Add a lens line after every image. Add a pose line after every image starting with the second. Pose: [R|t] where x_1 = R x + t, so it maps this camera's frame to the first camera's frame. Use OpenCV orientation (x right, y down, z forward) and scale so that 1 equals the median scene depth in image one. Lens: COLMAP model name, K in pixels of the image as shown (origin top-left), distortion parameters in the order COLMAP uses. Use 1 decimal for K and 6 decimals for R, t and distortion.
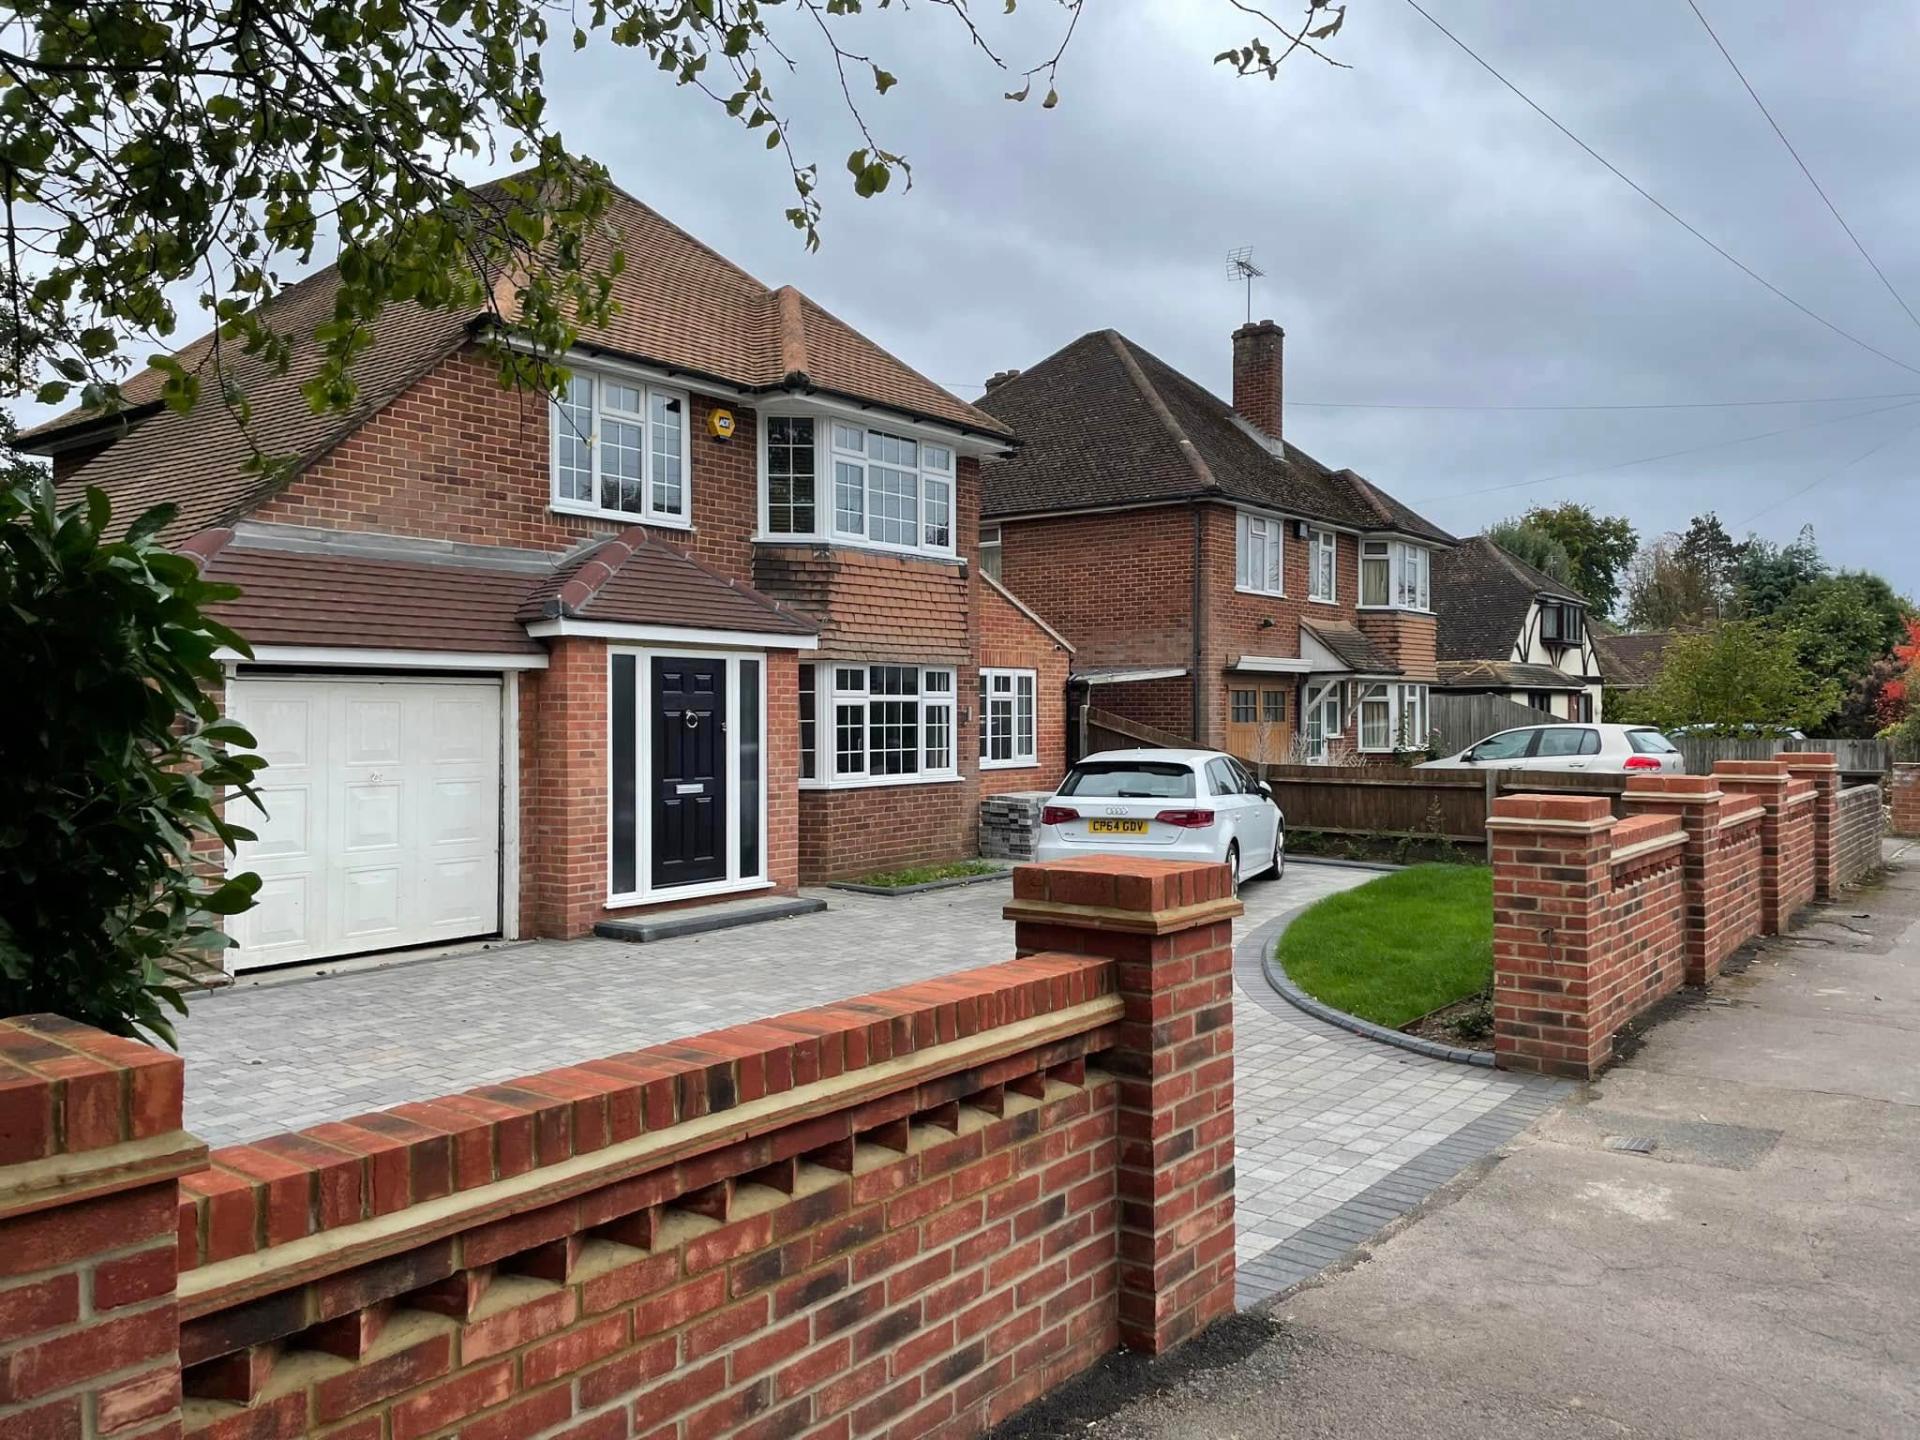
lens RADIAL K [[1289.7, 0, 961.3], [0, 1289.7, 741.5], [0, 0, 1]] dist [0.116160, -0.161357]
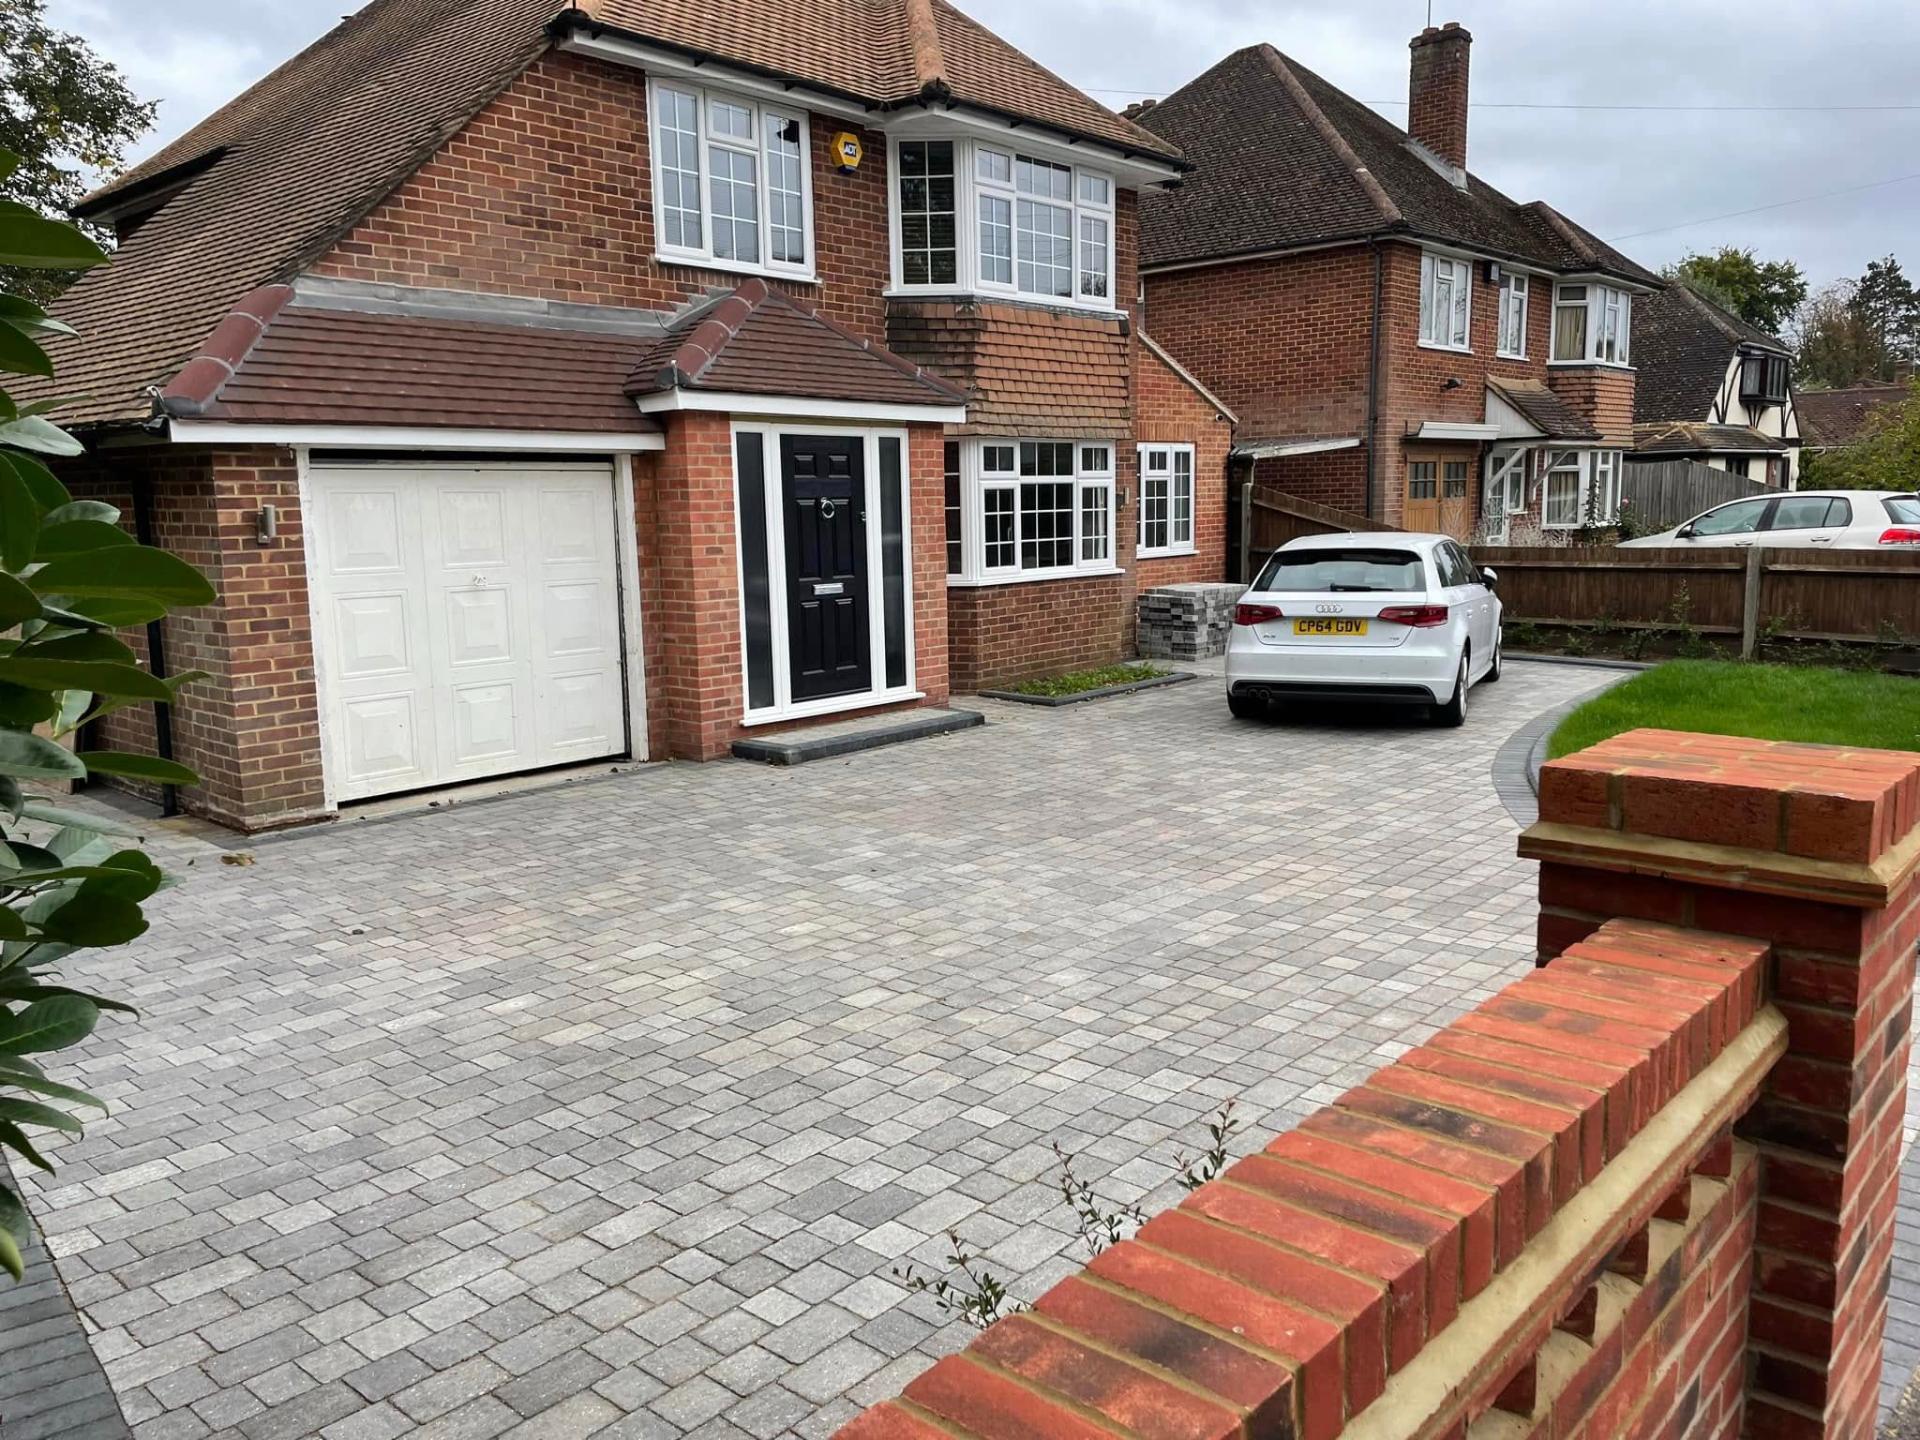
lens RADIAL K [[1284.9, 0, 970.3], [0, 1284.9, 707.1], [0, 0, 1]] dist [0.094521, -0.096669]
pose [[0.997514, -0.006639, -0.070156, -0.046288], [0.016352, 0.990185, 0.138803, -0.002958], [0.068546, -0.139606, 0.987832, 0.118515]]
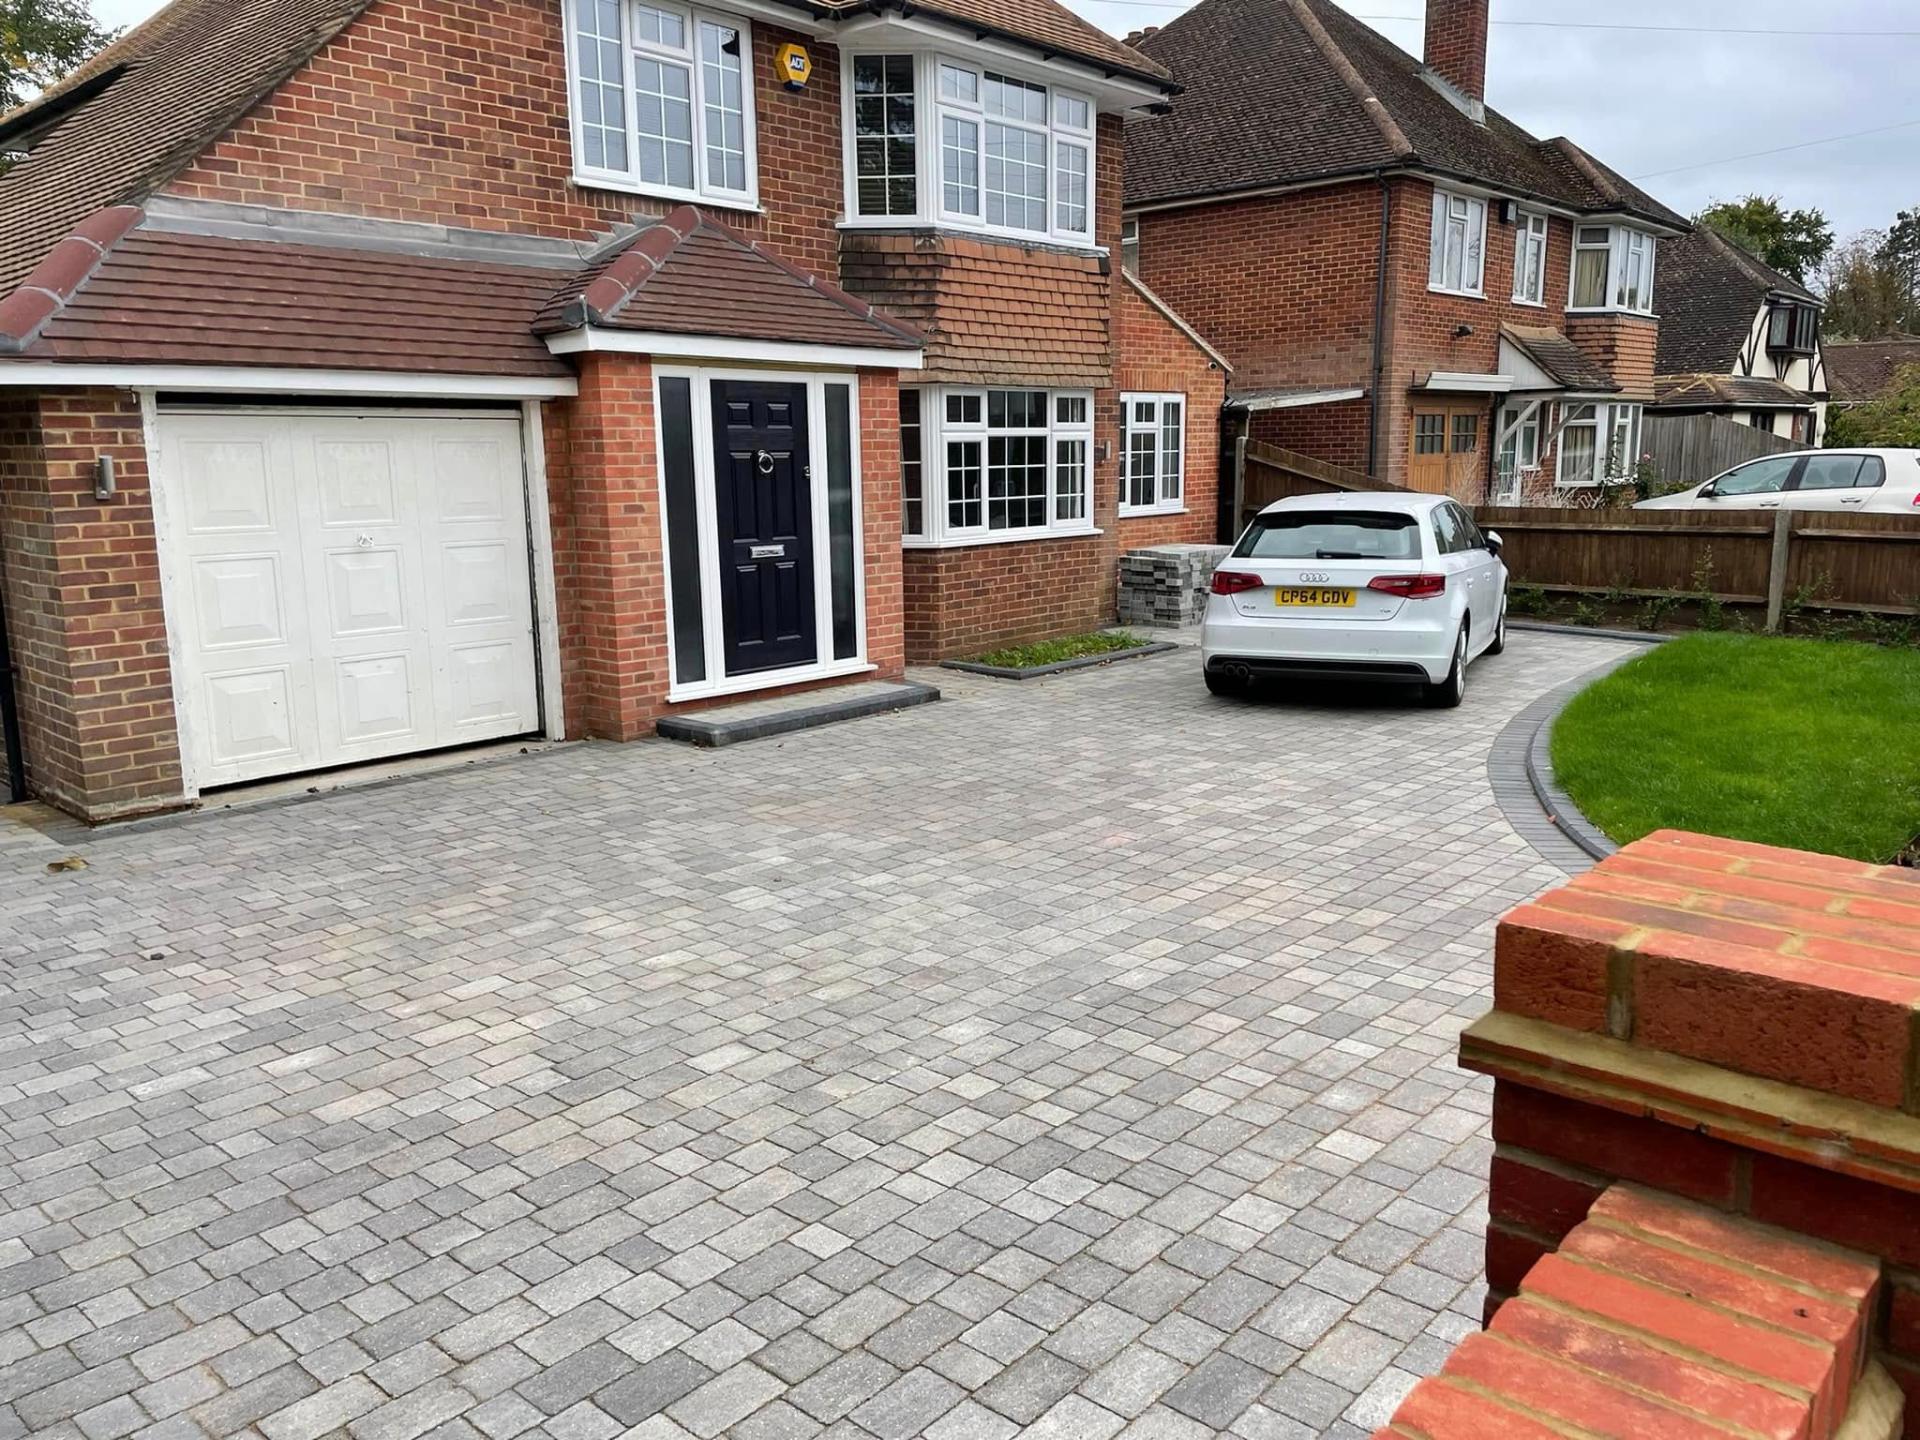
lens RADIAL K [[1284.9, 0, 970.3], [0, 1284.9, 707.1], [0, 0, 1]] dist [0.094521, -0.096669]
pose [[0.996979, 0.003032, -0.077617, -0.019659], [0.010586, 0.984611, 0.174439, -0.005337], [0.076951, -0.174734, 0.981604, 0.184461]]
